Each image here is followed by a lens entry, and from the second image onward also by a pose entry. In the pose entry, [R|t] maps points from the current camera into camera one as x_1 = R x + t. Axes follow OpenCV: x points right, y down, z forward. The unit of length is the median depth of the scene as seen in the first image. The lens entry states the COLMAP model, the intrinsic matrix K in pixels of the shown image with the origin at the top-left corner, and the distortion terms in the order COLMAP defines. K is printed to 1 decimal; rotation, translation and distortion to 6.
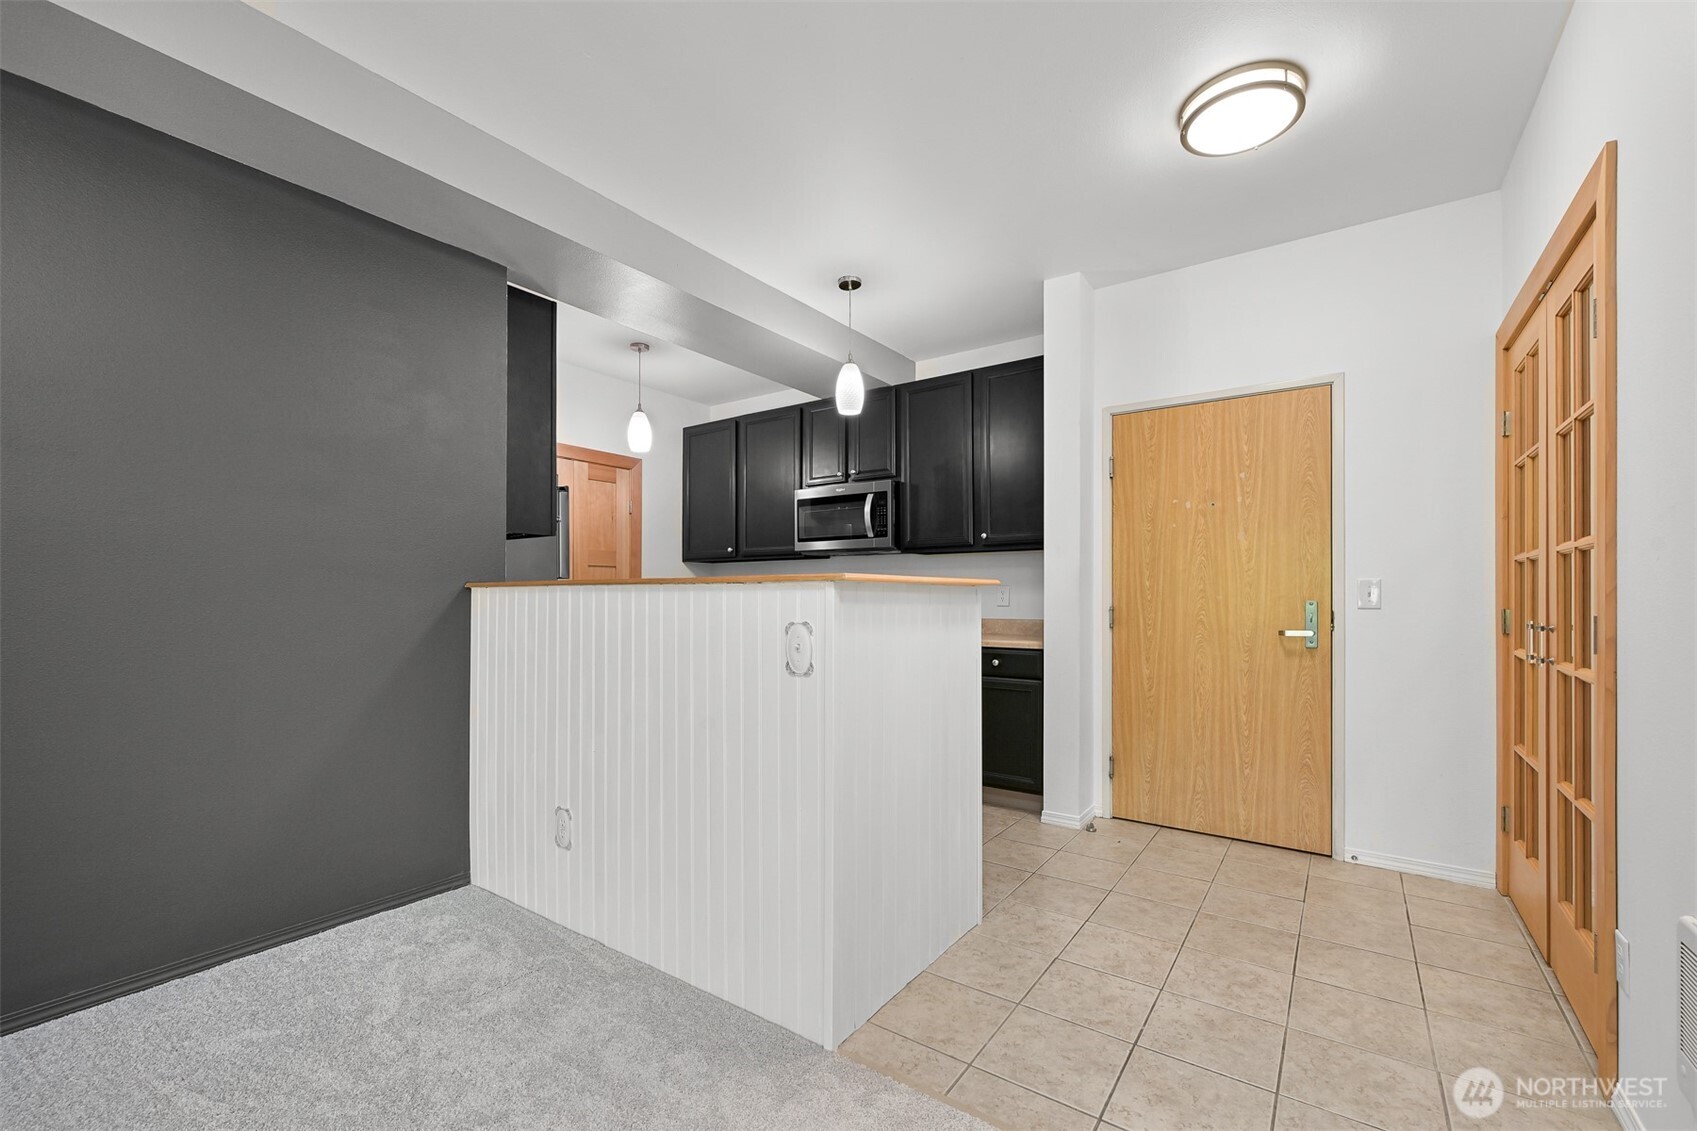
lens RADIAL K [[678.3, 0, 866.0], [0, 678.3, 593.5], [0, 0, 1]] dist [0.000781, 0.000156]
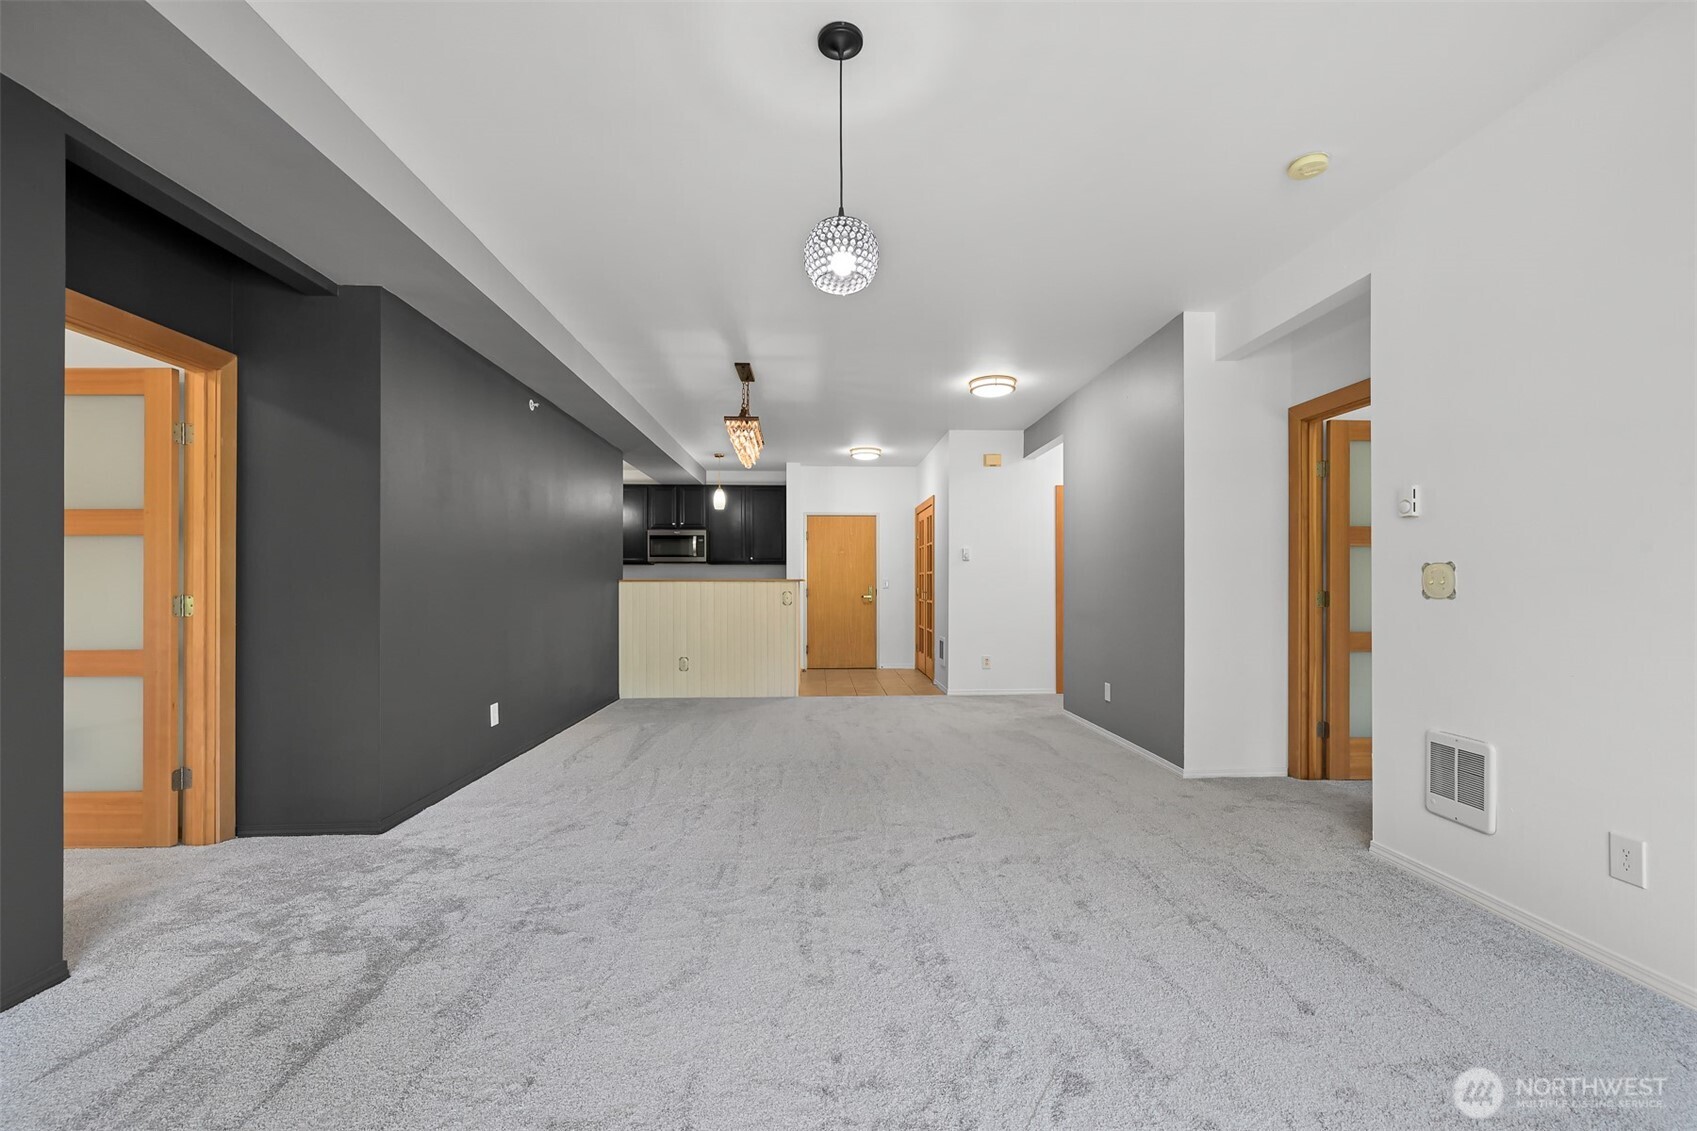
lens RADIAL K [[693.2, 0, 854.4], [0, 693.2, 579.2], [0, 0, 1]] dist [-0.000514, 0.000091]
pose [[0.785784, 0.001434, 0.618499, -1.276506], [0.000002, 0.999997, -0.002322, -0.011056], [-0.618501, 0.001826, 0.785782, -1.348331]]
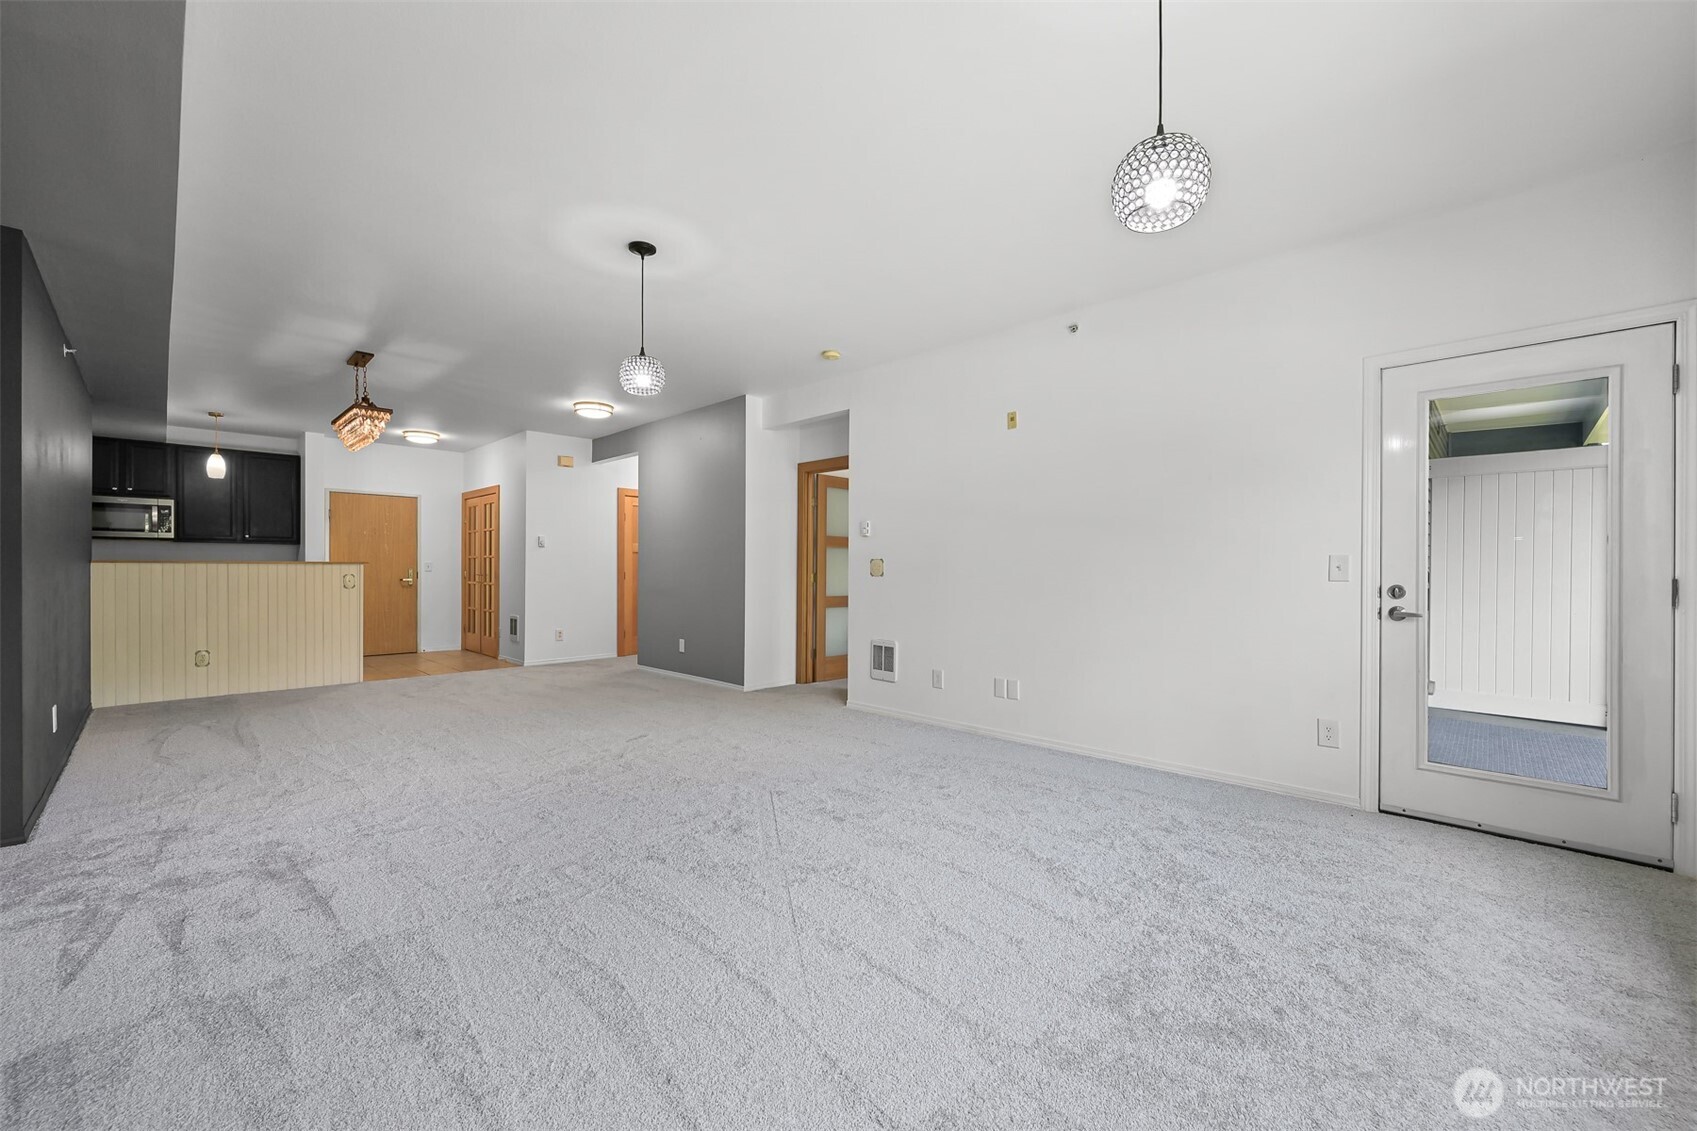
lens RADIAL K [[674.2, 0, 860.4], [0, 674.2, 566.1], [0, 0, 1]] dist [0.000443, -0.000003]
pose [[0.147576, 0.002337, 0.989048, -1.905550], [-0.008193, 0.999966, -0.001140, -0.012621], [-0.989017, -0.007935, 0.147590, -1.337281]]
